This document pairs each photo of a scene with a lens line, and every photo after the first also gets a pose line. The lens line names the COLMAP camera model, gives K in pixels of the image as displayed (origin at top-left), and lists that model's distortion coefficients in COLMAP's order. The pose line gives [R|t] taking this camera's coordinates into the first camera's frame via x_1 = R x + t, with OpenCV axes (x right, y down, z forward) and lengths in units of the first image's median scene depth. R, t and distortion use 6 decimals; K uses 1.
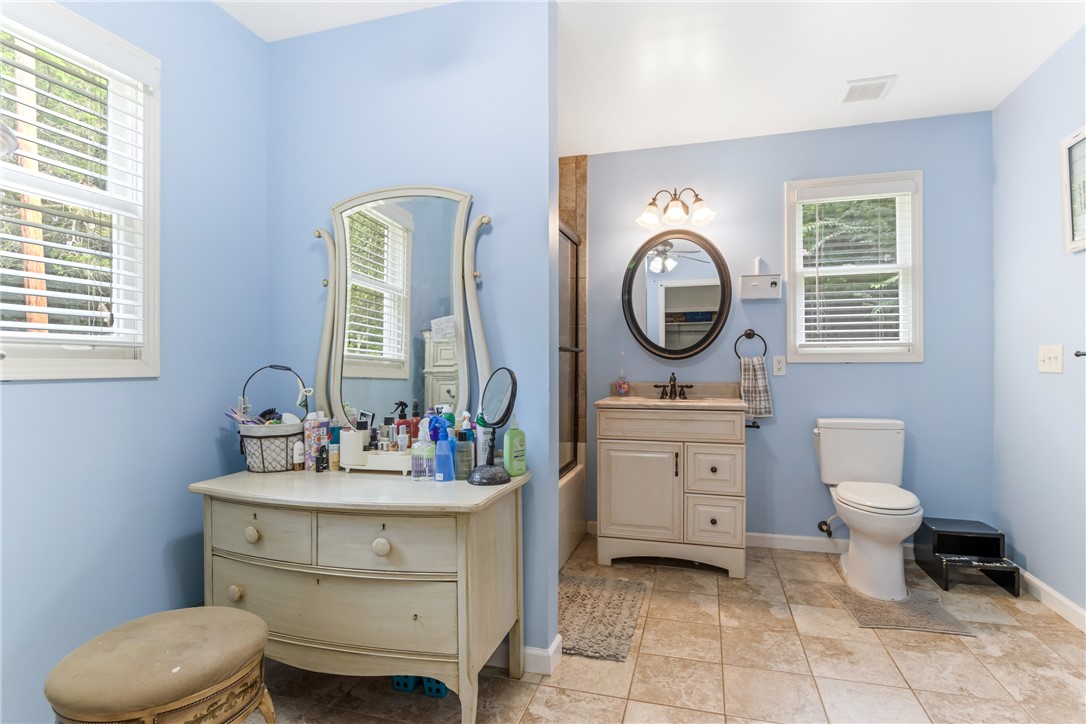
lens RADIAL K [[553.6, 0, 542.2], [0, 553.6, 362.5], [0, 0, 1]] dist [-0.004934, -0.000519]
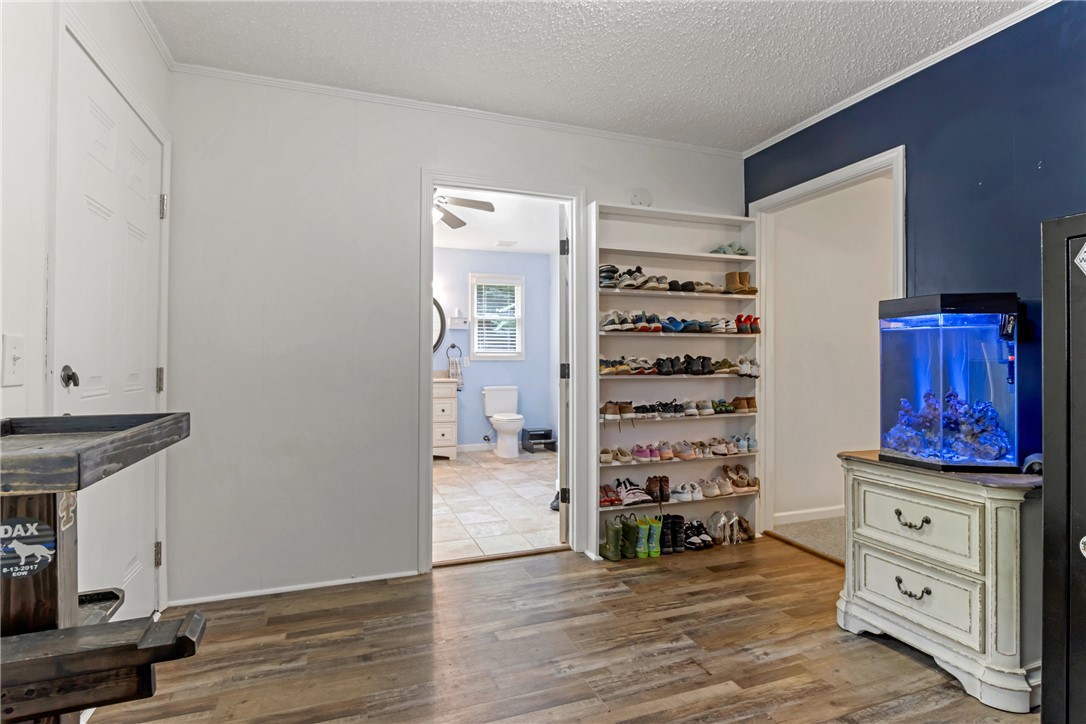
lens RADIAL K [[553.6, 0, 546.1], [0, 553.6, 360.9], [0, 0, 1]] dist [-0.004934, -0.000519]
pose [[0.804690, -0.002954, 0.593687, -0.587551], [0.000413, 0.999990, 0.004415, -0.006861], [-0.593695, -0.003308, 0.804684, -0.878130]]
